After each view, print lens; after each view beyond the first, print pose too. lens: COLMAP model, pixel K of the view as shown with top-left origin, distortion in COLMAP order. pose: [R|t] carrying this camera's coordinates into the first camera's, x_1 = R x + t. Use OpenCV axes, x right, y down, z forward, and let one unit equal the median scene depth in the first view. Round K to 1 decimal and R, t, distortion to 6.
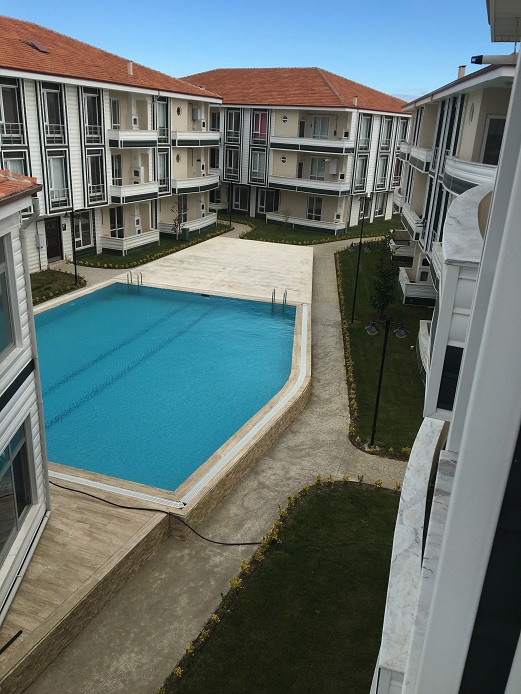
lens RADIAL K [[574.3, 0, 260.5], [0, 574.3, 347.0], [0, 0, 1]] dist [0.111271, -0.211167]
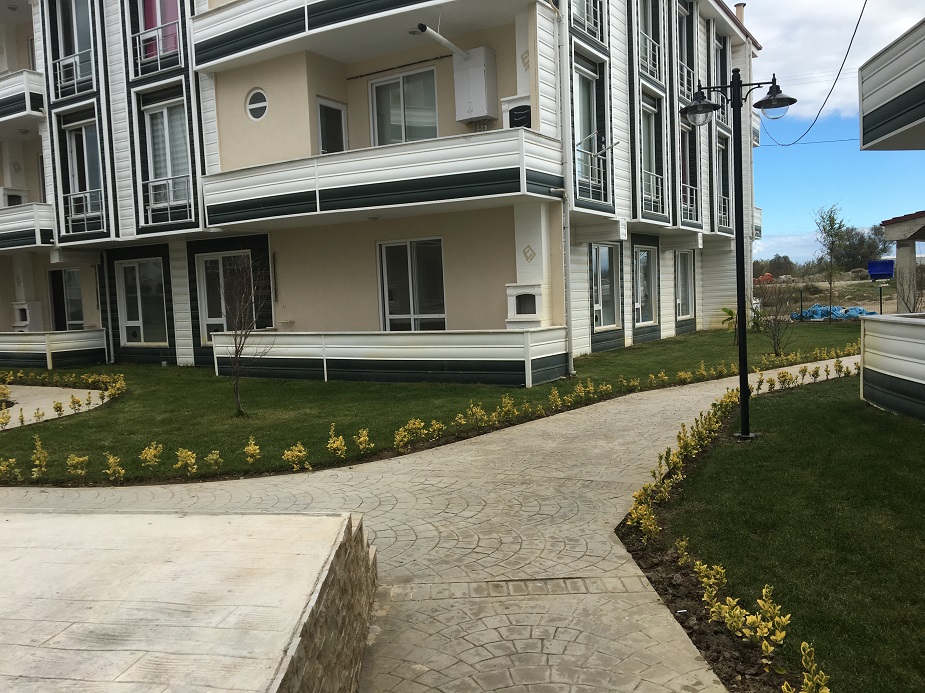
lens RADIAL K [[765.5, 0, 462.5], [0, 765.5, 346.5], [0, 0, 1]] dist [0.111271, -0.211167]
pose [[0.989141, -0.099829, 0.107864, 0.079569], [0.126998, 0.949951, -0.285421, -0.133546], [-0.073972, 0.296020, 0.952313, 0.739692]]
